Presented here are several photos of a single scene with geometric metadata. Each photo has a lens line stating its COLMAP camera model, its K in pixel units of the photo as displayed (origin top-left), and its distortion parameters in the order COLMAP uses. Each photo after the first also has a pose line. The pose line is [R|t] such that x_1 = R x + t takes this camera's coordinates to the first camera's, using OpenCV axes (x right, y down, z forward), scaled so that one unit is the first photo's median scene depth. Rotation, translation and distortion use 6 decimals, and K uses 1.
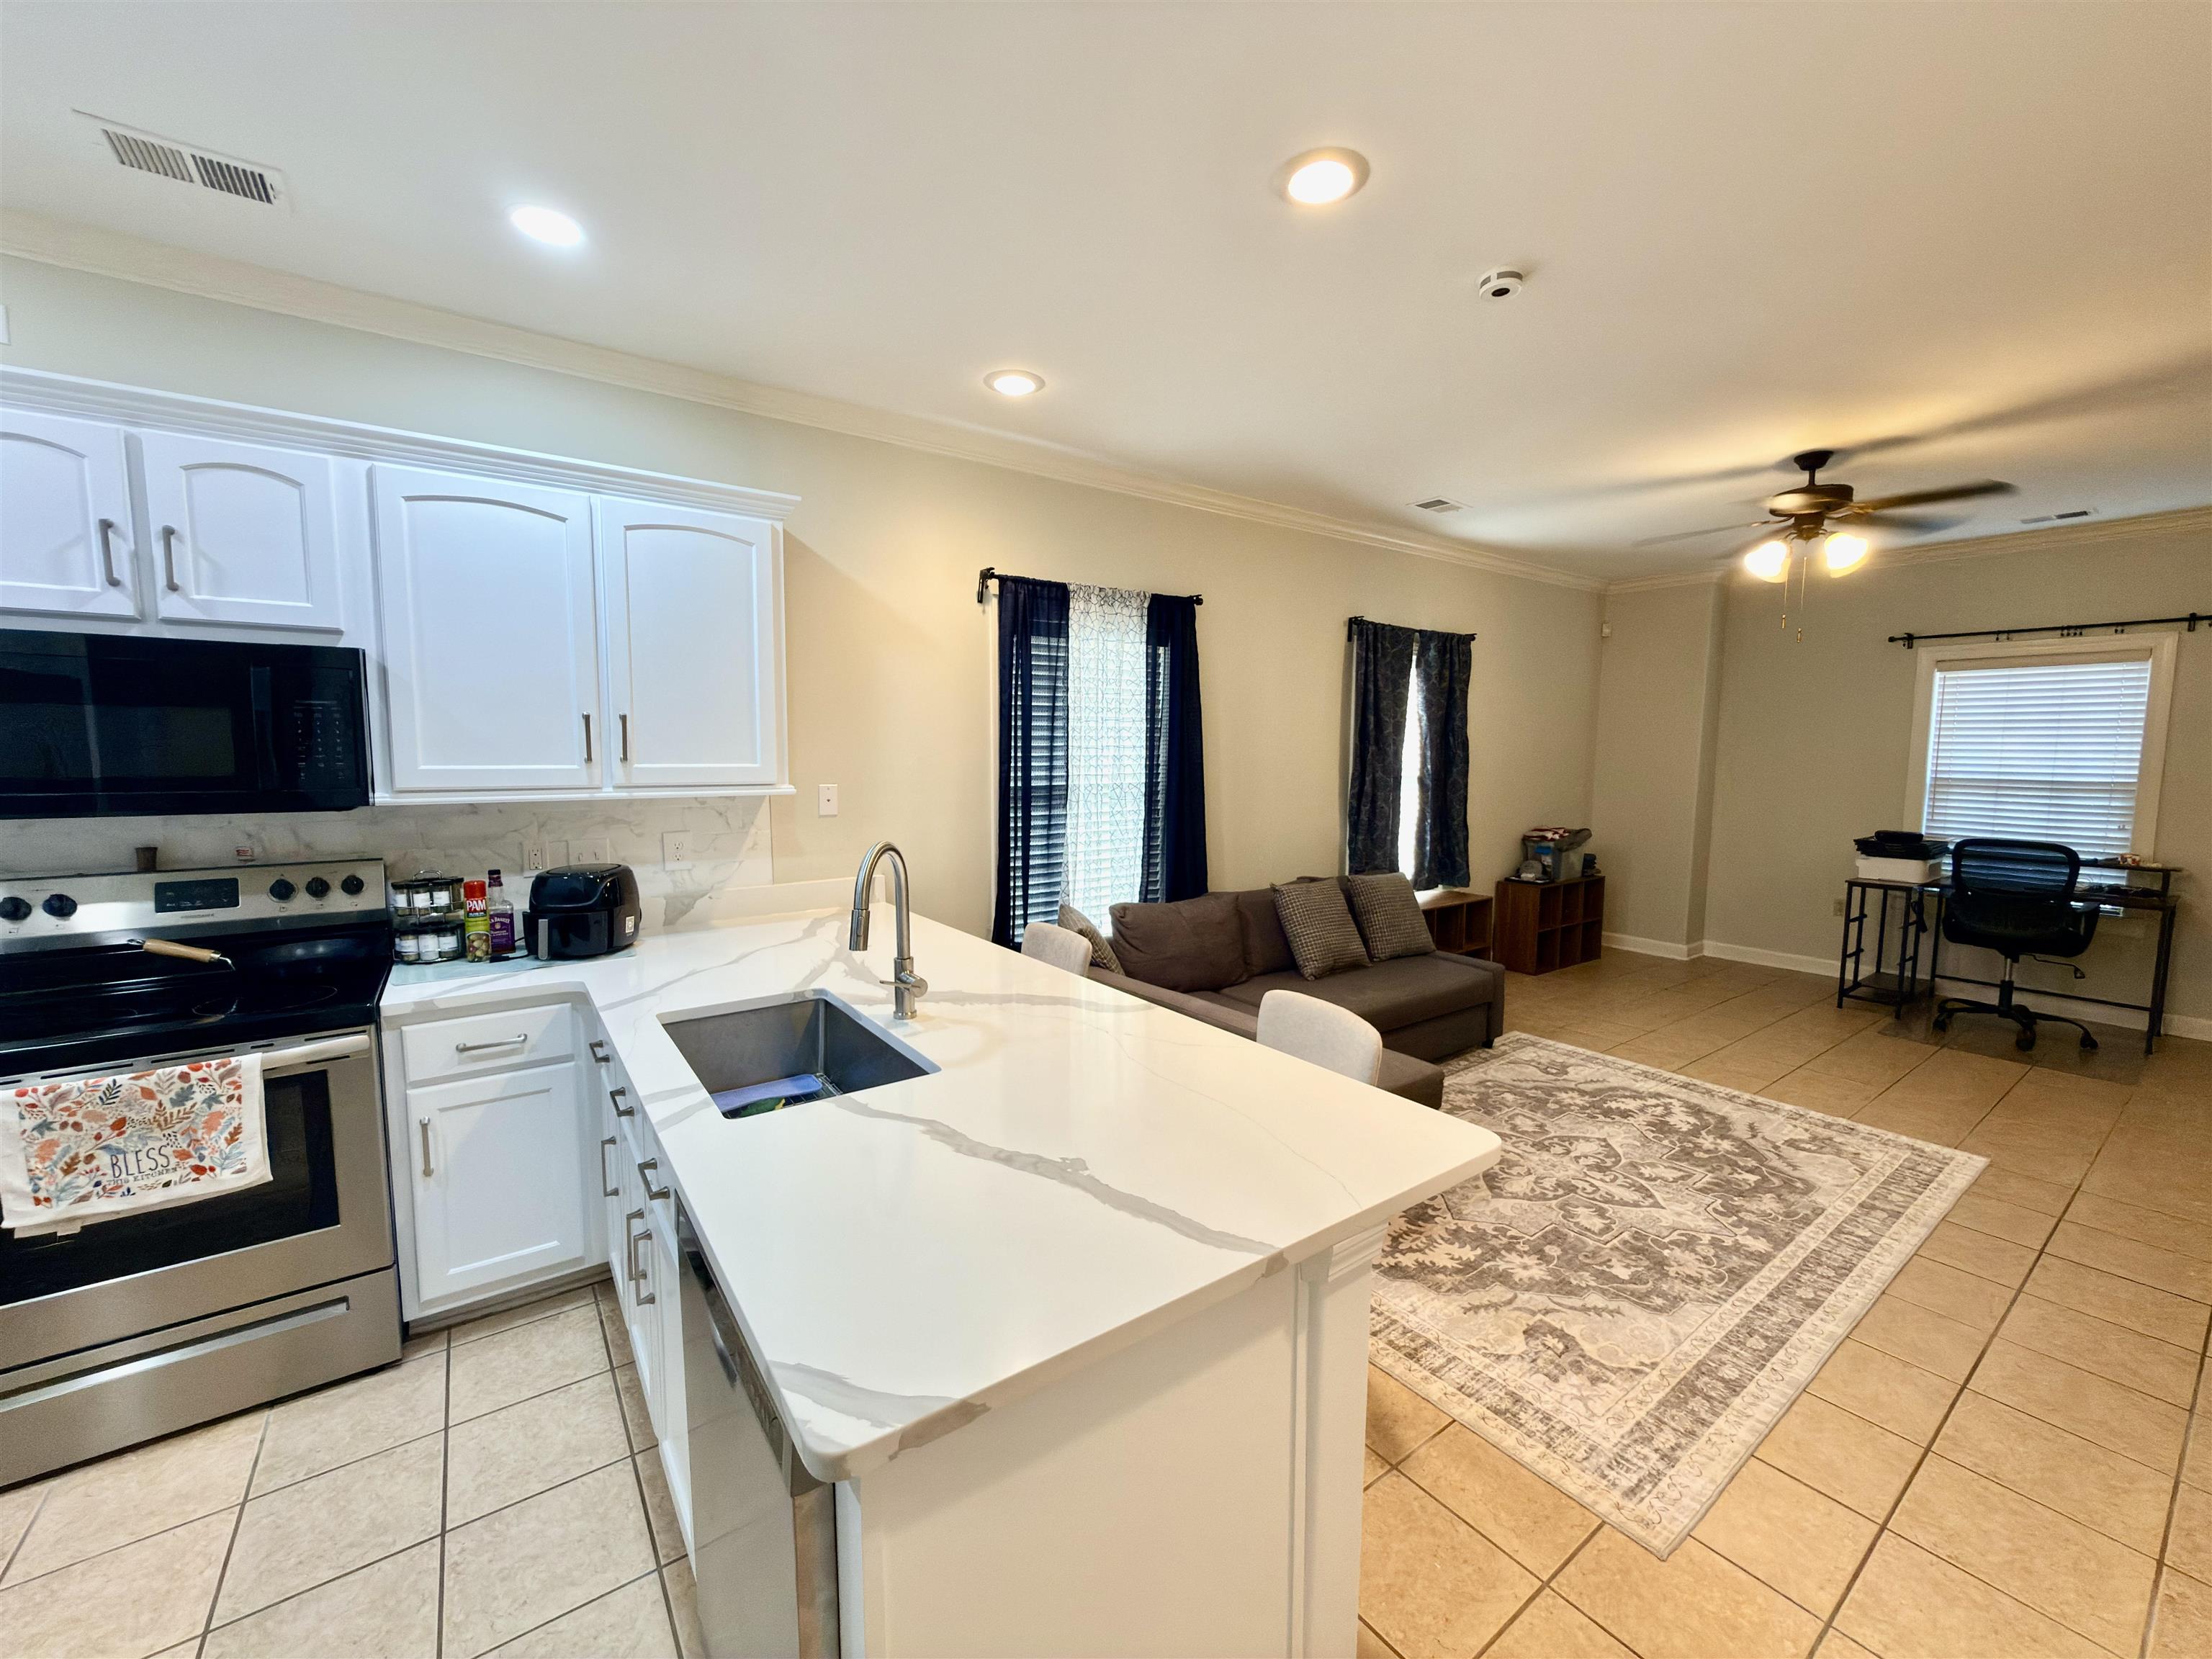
lens RADIAL K [[883.8, 0, 1107.9], [0, 883.8, 828.6], [0, 0, 1]] dist [-0.000685, 0.000615]
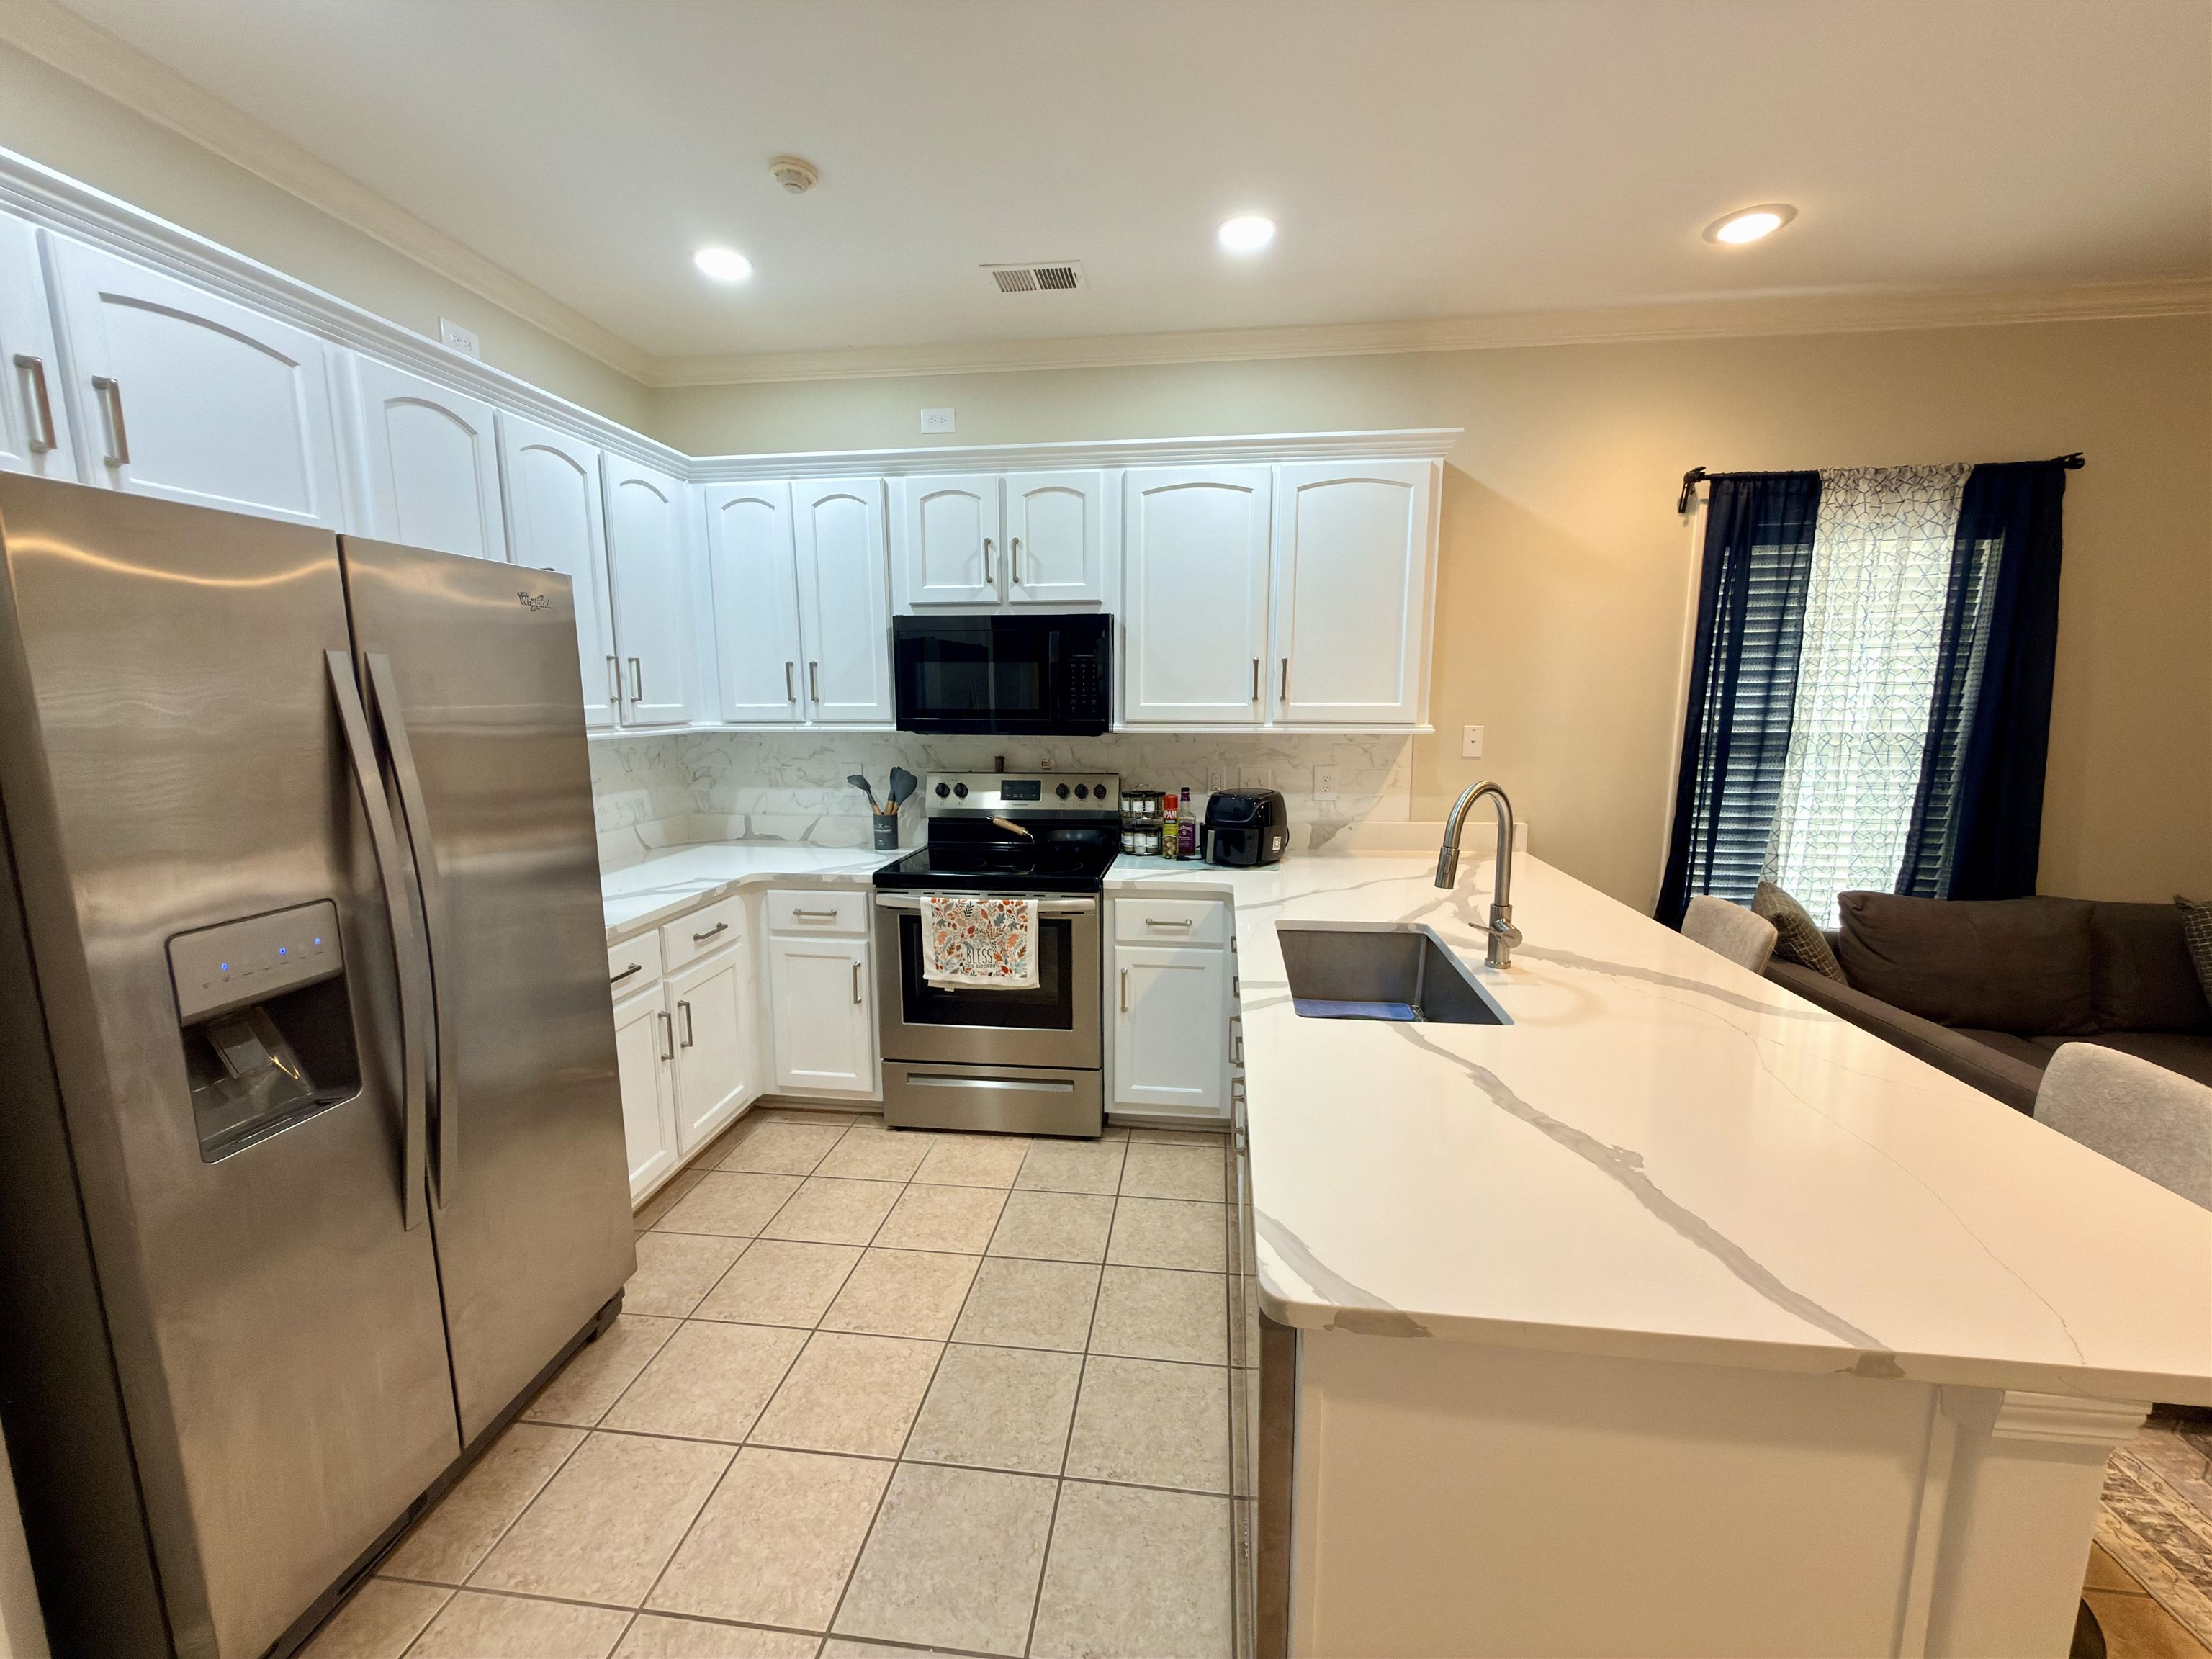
lens RADIAL K [[883.8, 0, 1108.3], [0, 883.8, 828.2], [0, 0, 1]] dist [-0.000685, 0.000615]
pose [[0.733091, 0.098232, -0.673000, 0.060328], [-0.057235, 0.994915, 0.082873, 0.005781], [0.677718, -0.022234, 0.734985, 0.007171]]
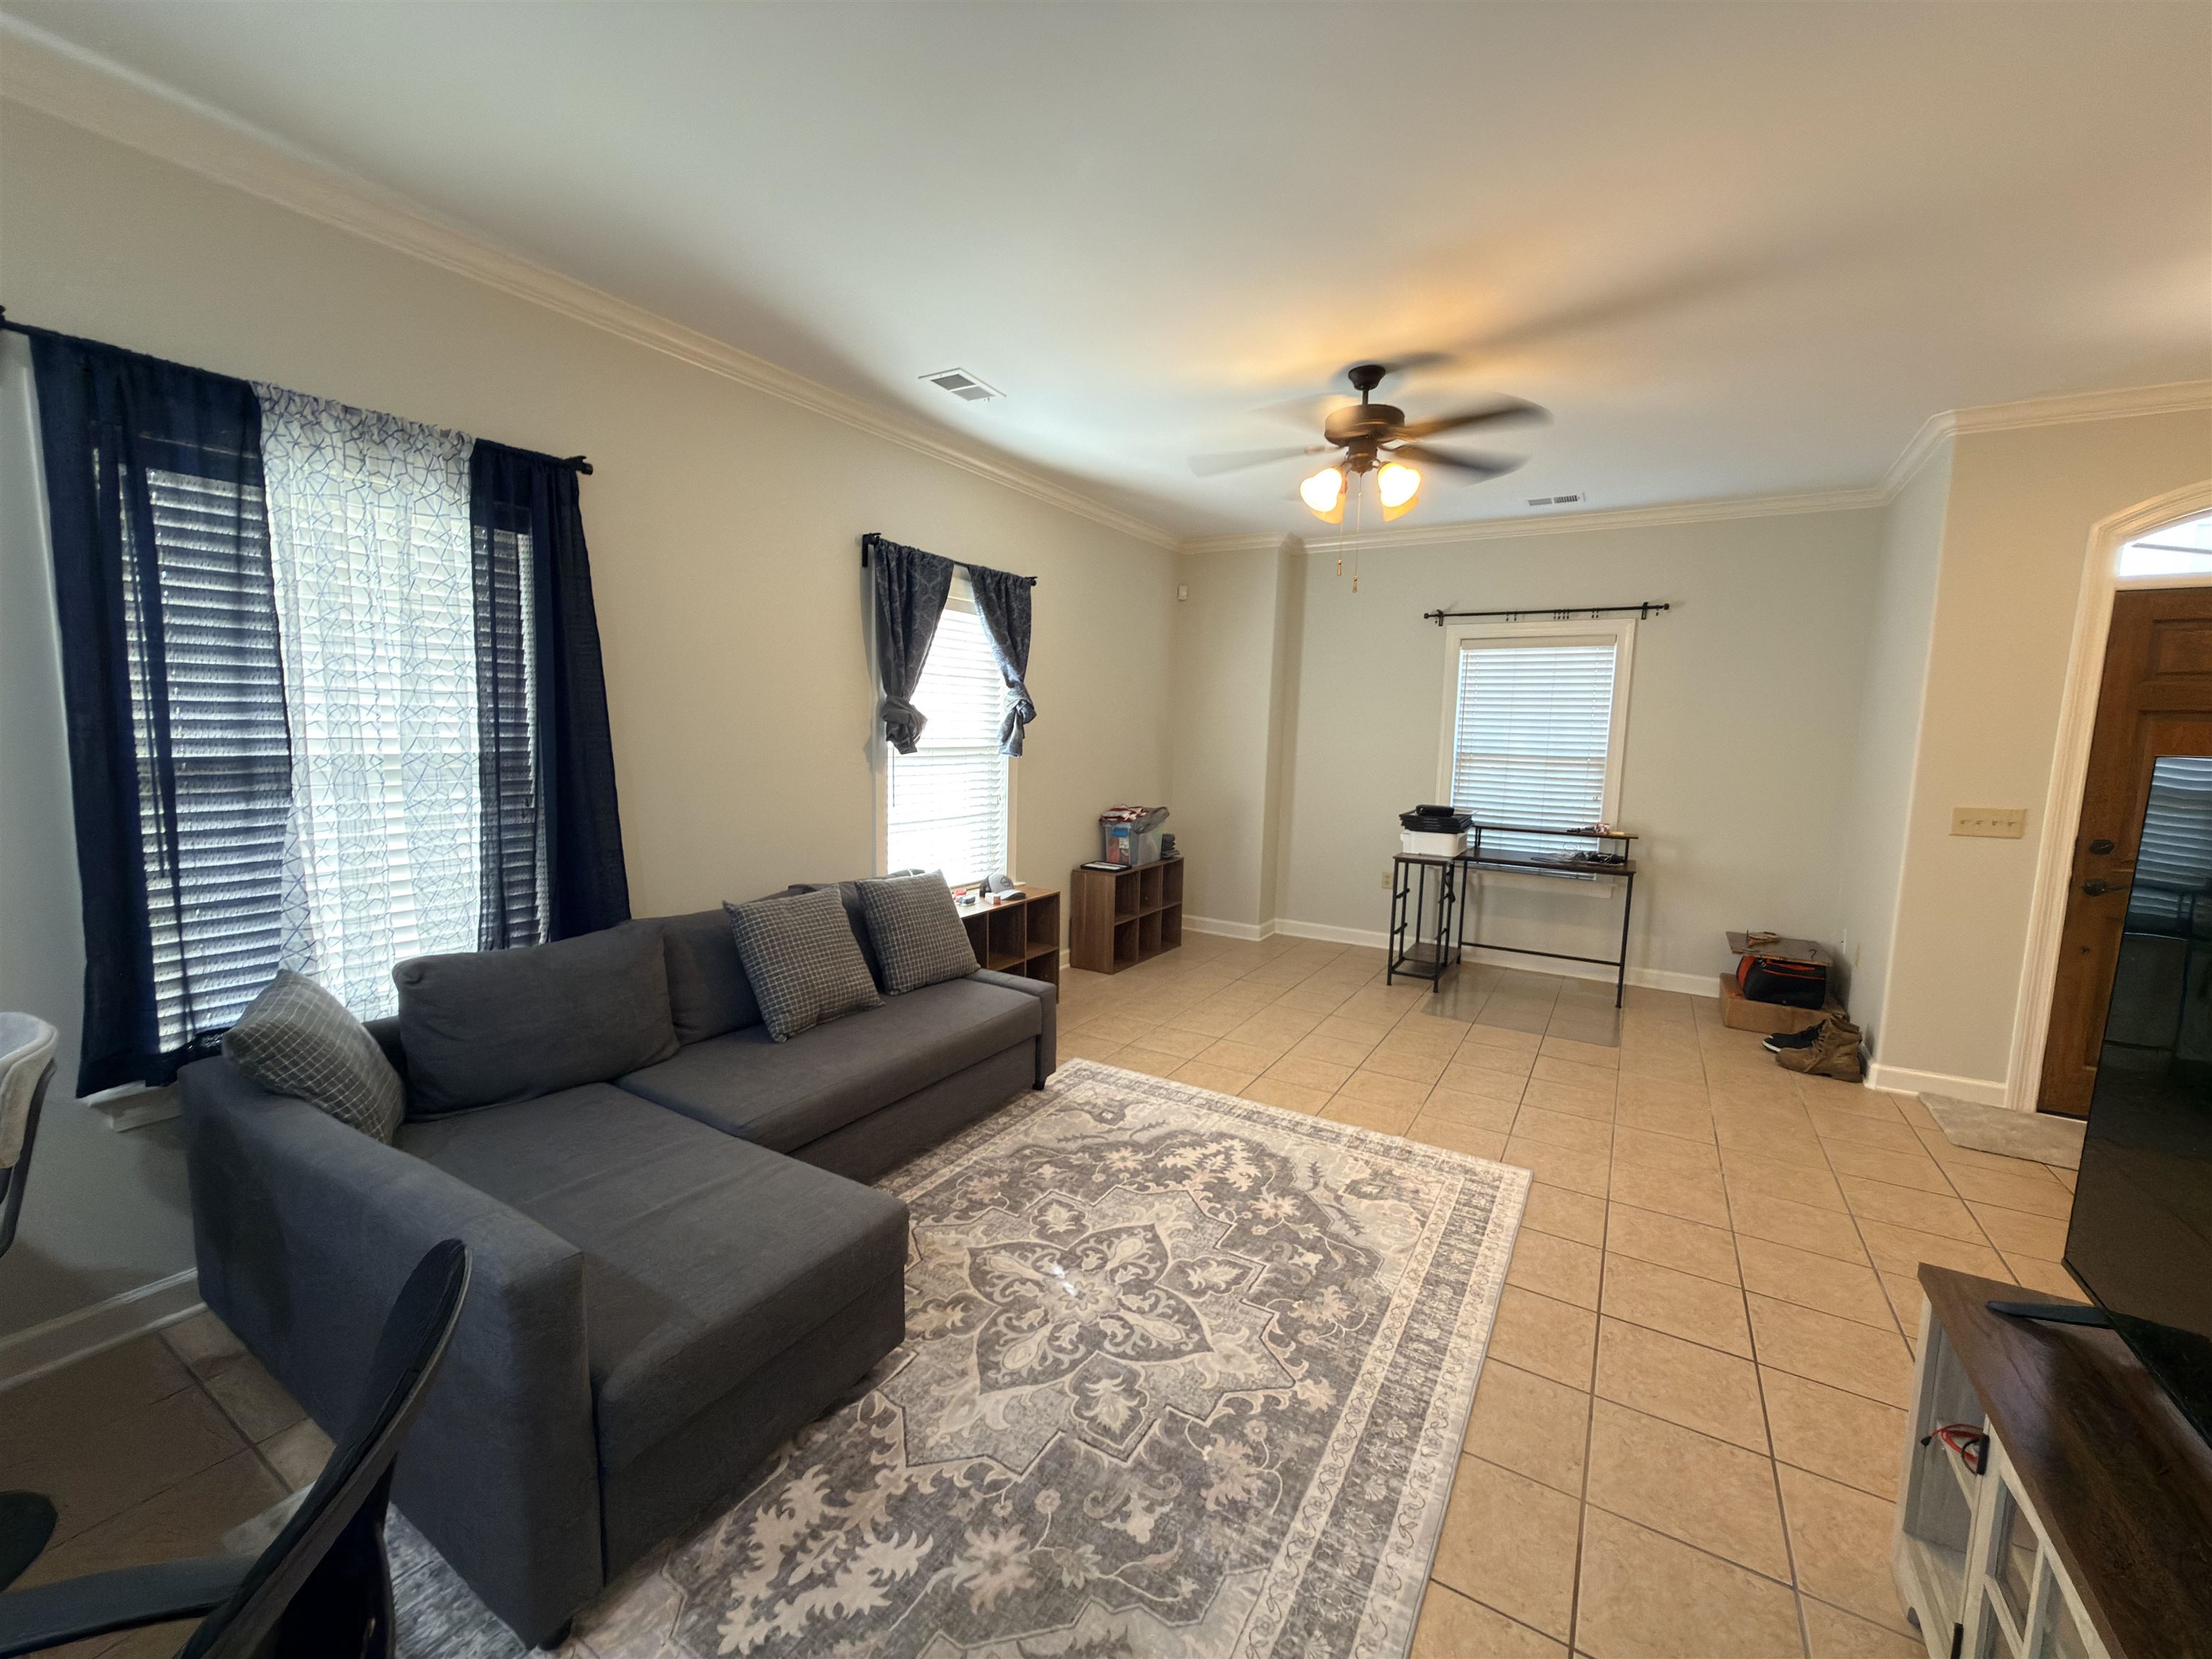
lens RADIAL K [[883.8, 0, 1107.2], [0, 883.8, 828.0], [0, 0, 1]] dist [-0.000685, 0.000615]
pose [[0.922487, -0.028230, 0.384994, 0.274353], [0.017431, 0.999351, 0.031512, -0.016073], [-0.385634, -0.022358, 0.922381, 0.363070]]
